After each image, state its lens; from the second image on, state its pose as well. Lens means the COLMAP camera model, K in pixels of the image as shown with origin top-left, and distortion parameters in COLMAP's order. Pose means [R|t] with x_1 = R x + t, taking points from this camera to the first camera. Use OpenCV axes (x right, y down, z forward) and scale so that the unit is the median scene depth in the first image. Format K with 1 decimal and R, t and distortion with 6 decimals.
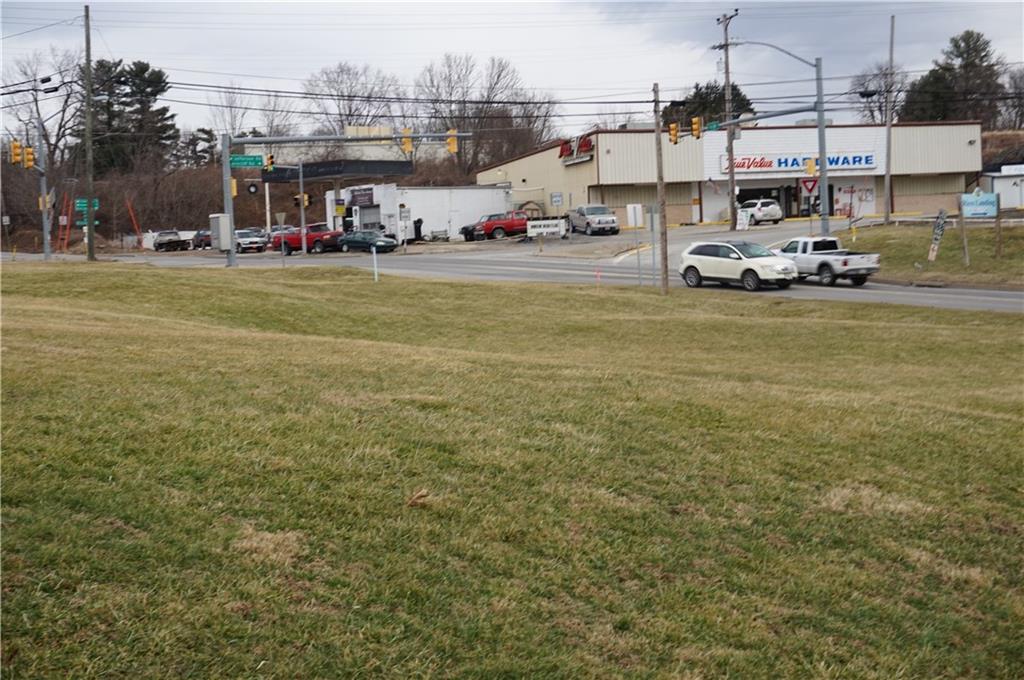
lens RADIAL K [[1408.3, 0, 512.0], [0, 1408.3, 340.0], [0, 0, 1]] dist [0.038152, -0.040465]
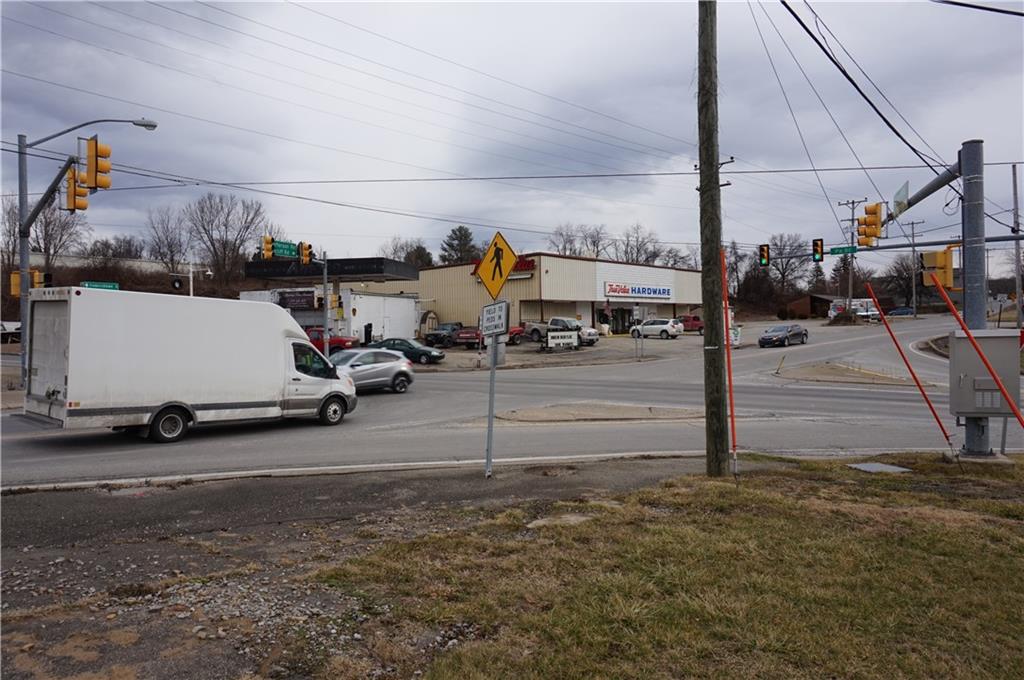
lens RADIAL K [[701.6, 0, 508.3], [0, 701.6, 328.6], [0, 0, 1]] dist [0.020701, 0.000074]
pose [[0.850110, 0.030352, 0.525730, -0.258493], [0.010587, 0.997151, -0.074688, -0.044874], [-0.526499, 0.069059, 0.847366, 0.533797]]
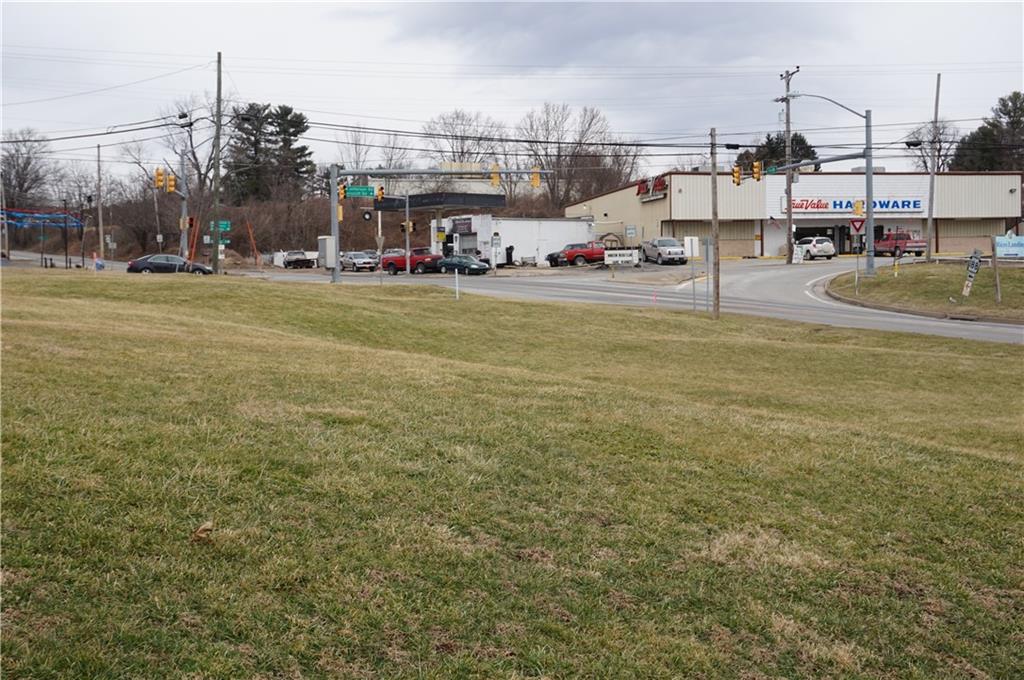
lens RADIAL K [[1229.1, 0, 512.0], [0, 1229.1, 340.0], [0, 0, 1]] dist [0.001502, 0.052540]
pose [[0.996809, 0.032870, -0.072737, 0.009921], [-0.033691, 0.999381, -0.010092, -0.000385], [0.072360, 0.012511, 0.997300, 0.014074]]
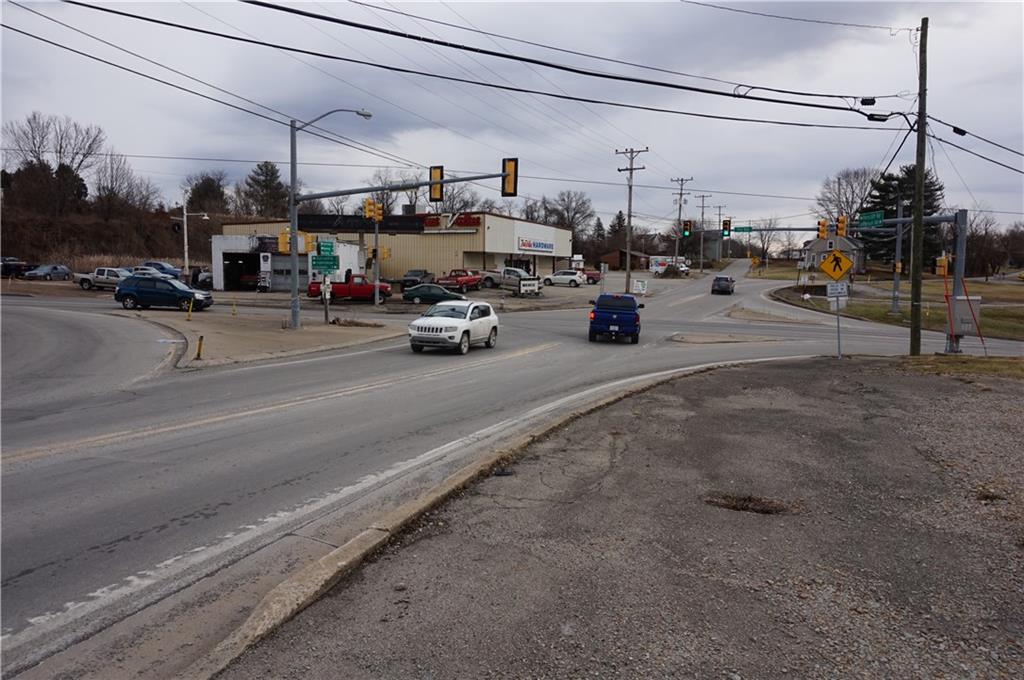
lens RADIAL K [[694.4, 0, 512.0], [0, 694.4, 340.0], [0, 0, 1]] dist [-0.005565, 0.000221]
pose [[0.622819, -0.028578, 0.781843, -0.443570], [0.009155, 0.999530, 0.029242, -0.045397], [-0.782312, -0.011054, 0.622789, 0.564857]]
